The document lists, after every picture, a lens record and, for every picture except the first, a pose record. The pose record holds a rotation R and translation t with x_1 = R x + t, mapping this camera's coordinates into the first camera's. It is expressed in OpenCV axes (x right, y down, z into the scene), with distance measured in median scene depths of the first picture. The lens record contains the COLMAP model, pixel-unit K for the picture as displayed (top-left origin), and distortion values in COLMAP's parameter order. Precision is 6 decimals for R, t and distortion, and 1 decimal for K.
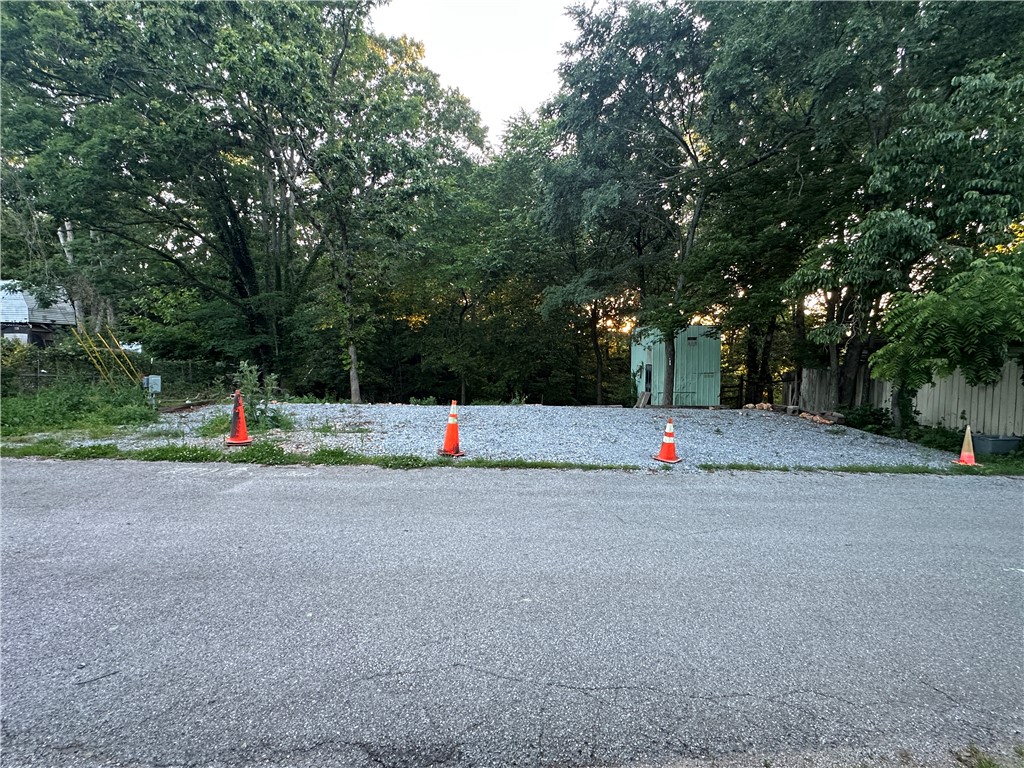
lens RADIAL K [[465.2, 0, 512.1], [0, 465.2, 383.7], [0, 0, 1]] dist [-0.003408, 0.000630]
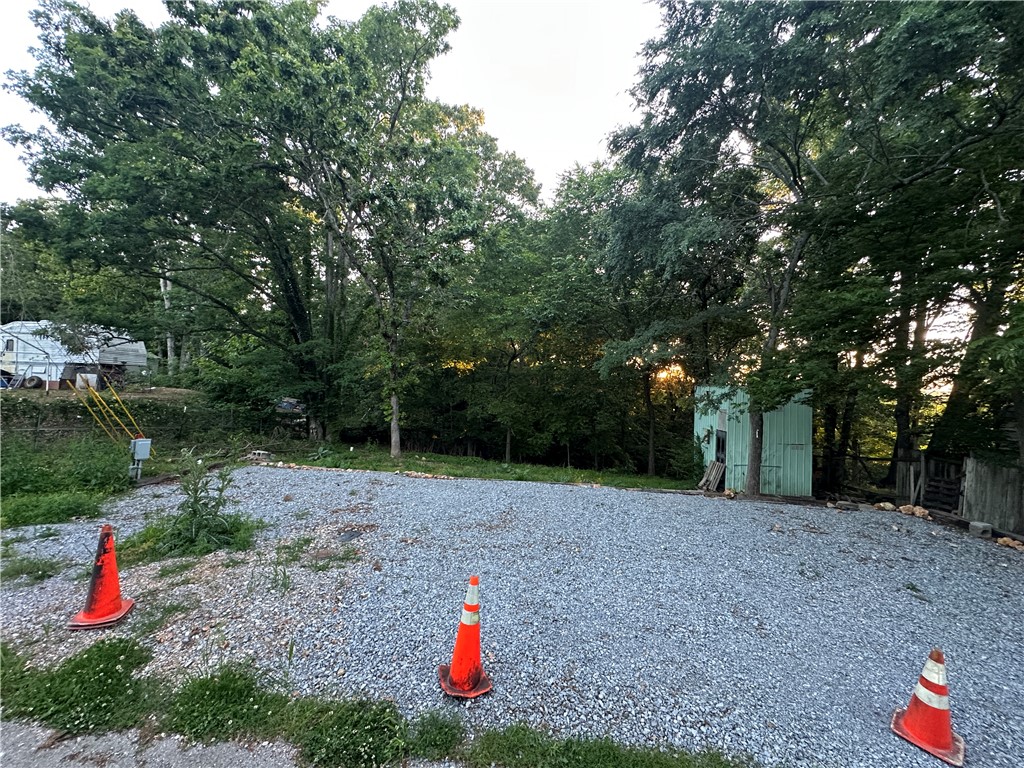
lens RADIAL K [[405.6, 0, 512.9], [0, 405.6, 383.7], [0, 0, 1]] dist [-0.003093, 0.000464]
pose [[0.994307, 0.028462, -0.102683, -0.014863], [-0.036731, 0.996153, -0.079563, -0.049110], [0.100023, 0.082882, 0.991527, 0.189571]]
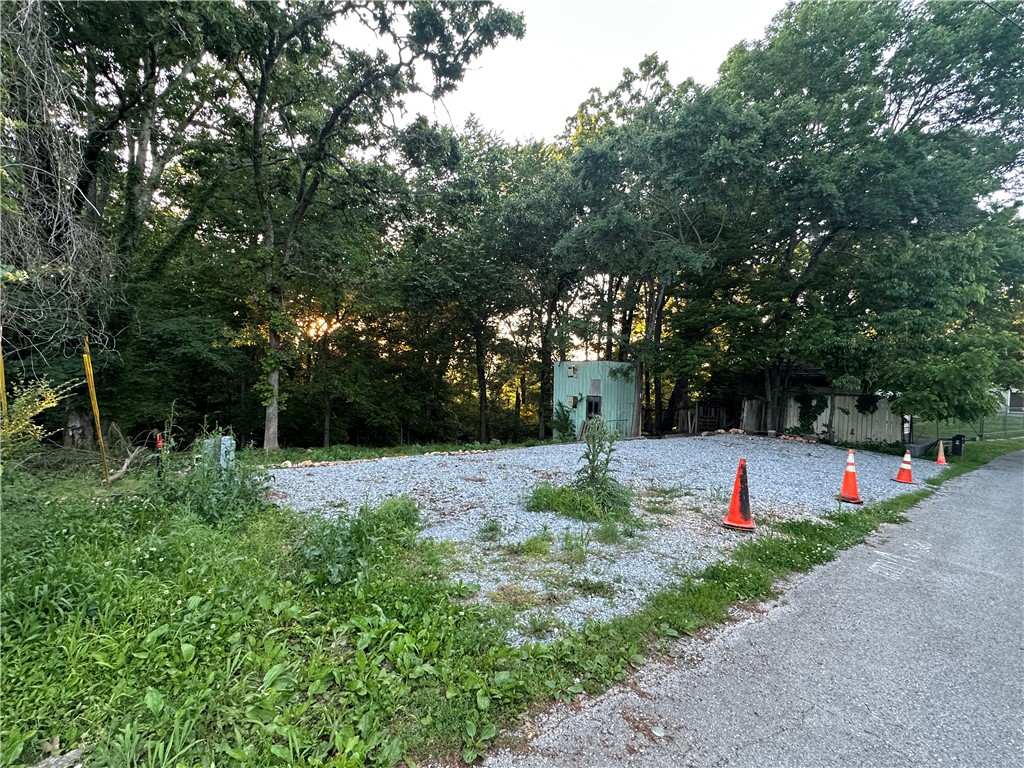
lens RADIAL K [[465.2, 0, 509.4], [0, 465.2, 379.7], [0, 0, 1]] dist [-0.003408, 0.000630]
pose [[0.802600, 0.013625, 0.596362, -0.480028], [0.017091, 0.998803, -0.045821, -0.030096], [-0.596272, 0.046968, 0.801407, 0.211647]]
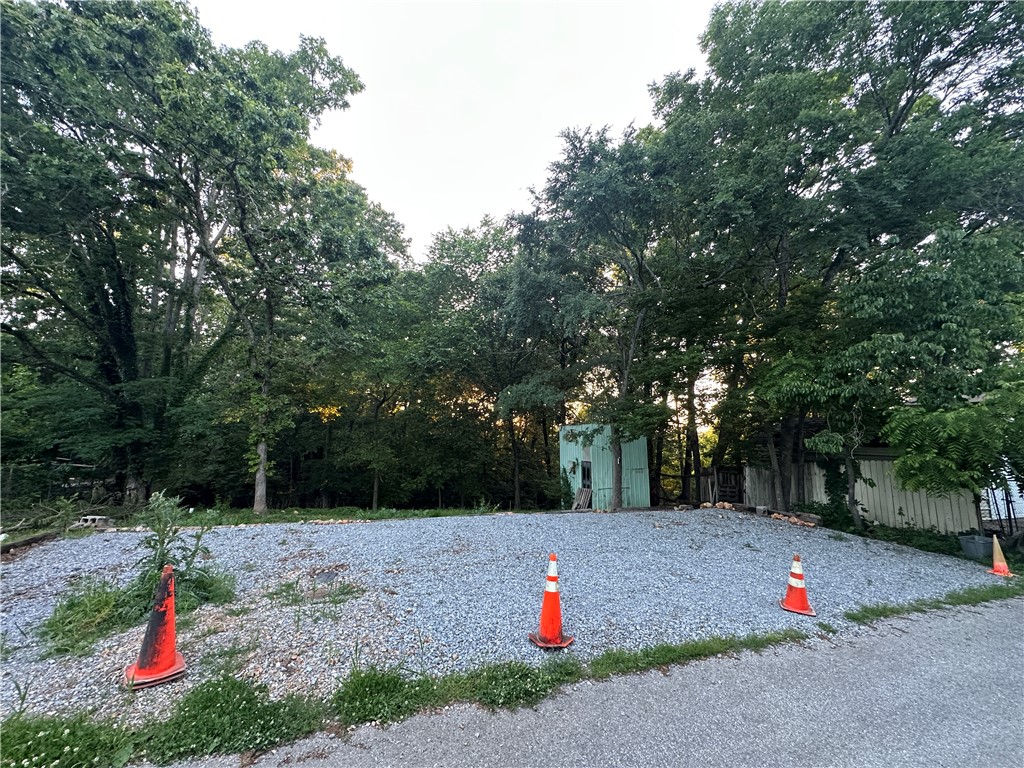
lens RADIAL K [[405.6, 0, 510.9], [0, 405.6, 384.2], [0, 0, 1]] dist [-0.003093, 0.000464]
pose [[0.956455, 0.039396, 0.289209, -0.126722], [0.019556, 0.979973, -0.198168, -0.031282], [-0.291224, 0.195194, 0.936530, 0.146274]]
